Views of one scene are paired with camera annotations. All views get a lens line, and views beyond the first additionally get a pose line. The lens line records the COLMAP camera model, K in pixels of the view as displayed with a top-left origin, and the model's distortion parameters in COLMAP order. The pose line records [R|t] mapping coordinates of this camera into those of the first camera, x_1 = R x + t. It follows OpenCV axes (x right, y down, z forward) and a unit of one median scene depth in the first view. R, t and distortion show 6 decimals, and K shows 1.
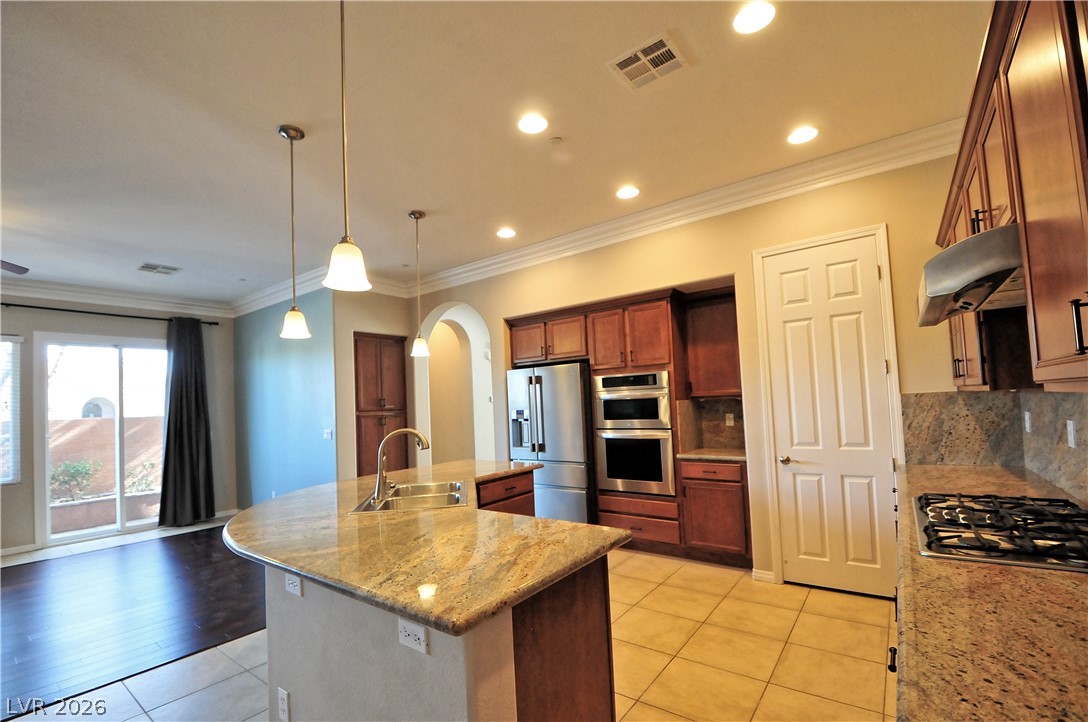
lens RADIAL K [[468.8, 0, 541.4], [0, 468.8, 387.1], [0, 0, 1]] dist [-0.000445, -0.013454]
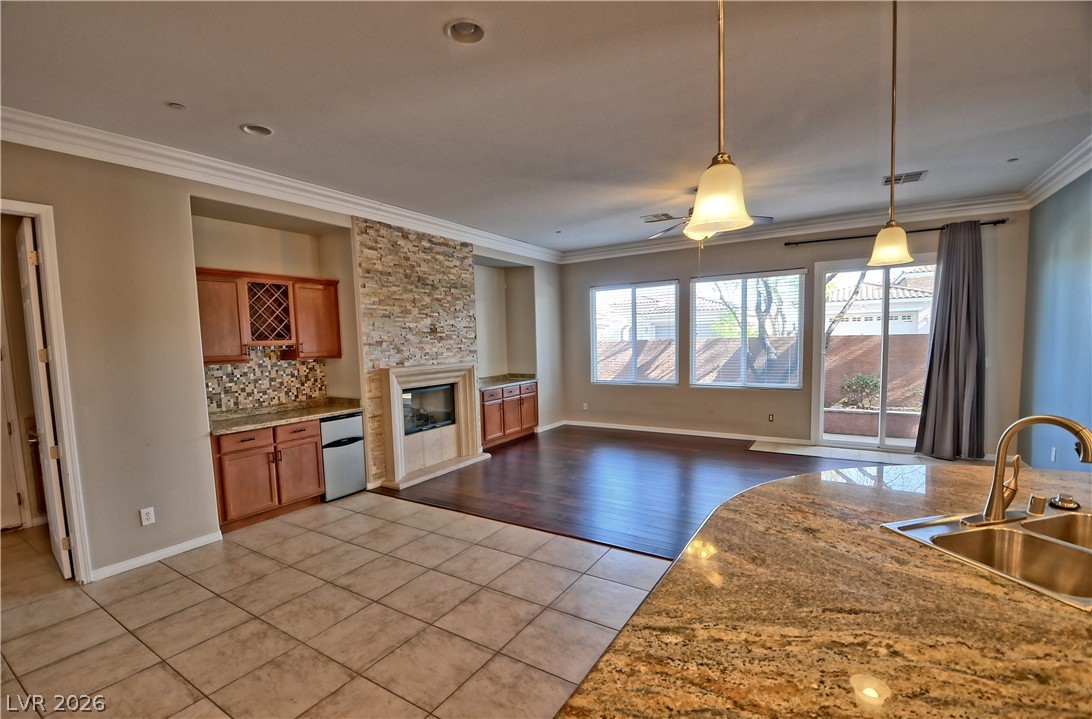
lens RADIAL K [[479.2, 0, 541.3], [0, 479.2, 382.3], [0, 0, 1]] dist [0.016742, -0.026575]
pose [[0.081762, 0.132120, -0.987856, 0.082166], [0.057318, 0.988911, 0.137005, -0.023853], [0.995002, -0.067824, 0.073282, 0.165289]]
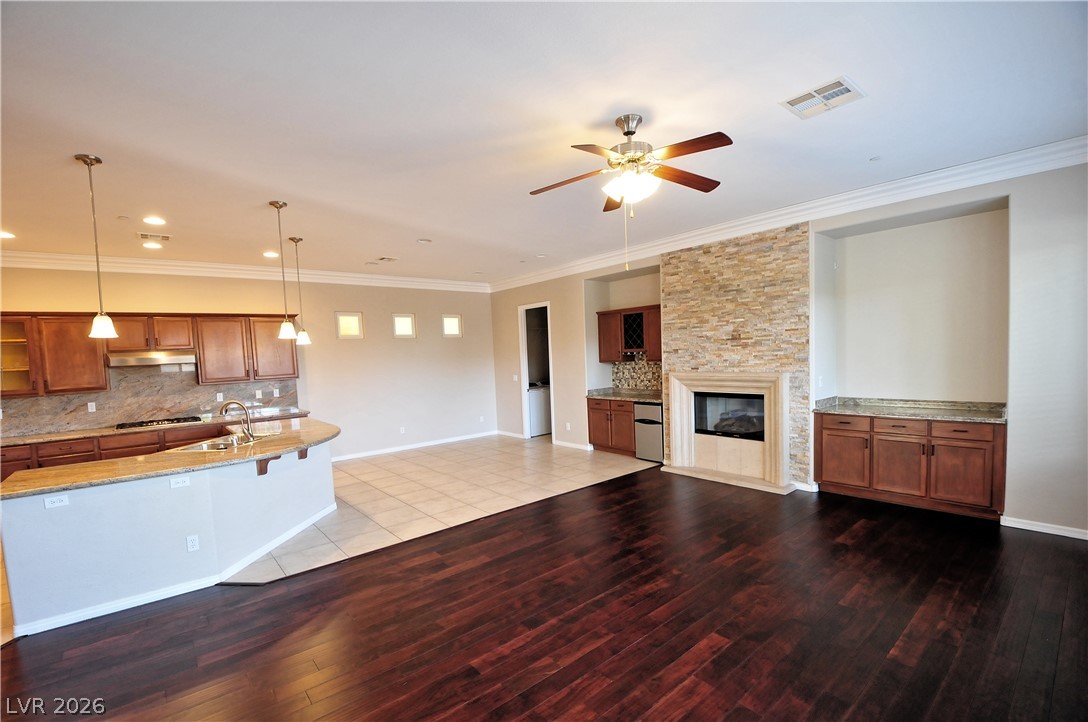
lens RADIAL K [[472.7, 0, 530.9], [0, 472.7, 382.9], [0, 0, 1]] dist [-0.000010, -0.016300]
pose [[-0.965615, 0.069054, 0.250638, -0.748497], [0.075624, 0.996997, 0.016665, 0.036829], [-0.248735, 0.035047, -0.967937, 1.026049]]
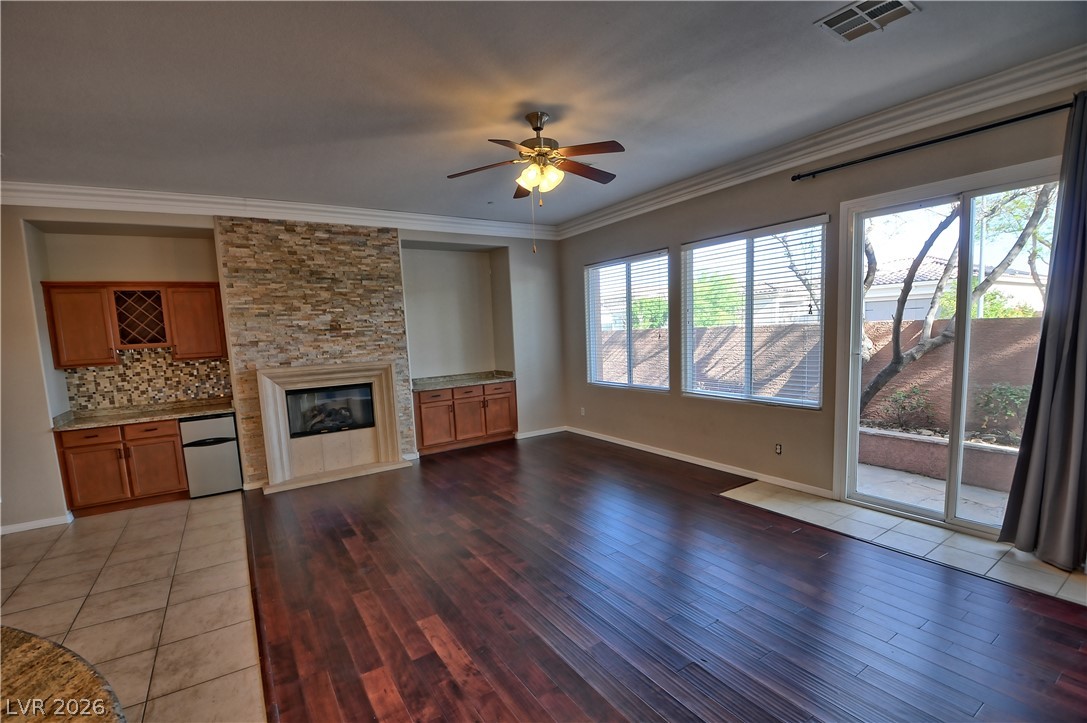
lens RADIAL K [[478.4, 0, 541.1], [0, 478.4, 387.6], [0, 0, 1]] dist [-0.000385, -0.017922]
pose [[-0.342918, 0.171884, -0.923506, -0.186819], [0.093189, 0.984492, 0.148632, 0.006964], [0.934732, -0.035092, -0.353617, 0.708295]]
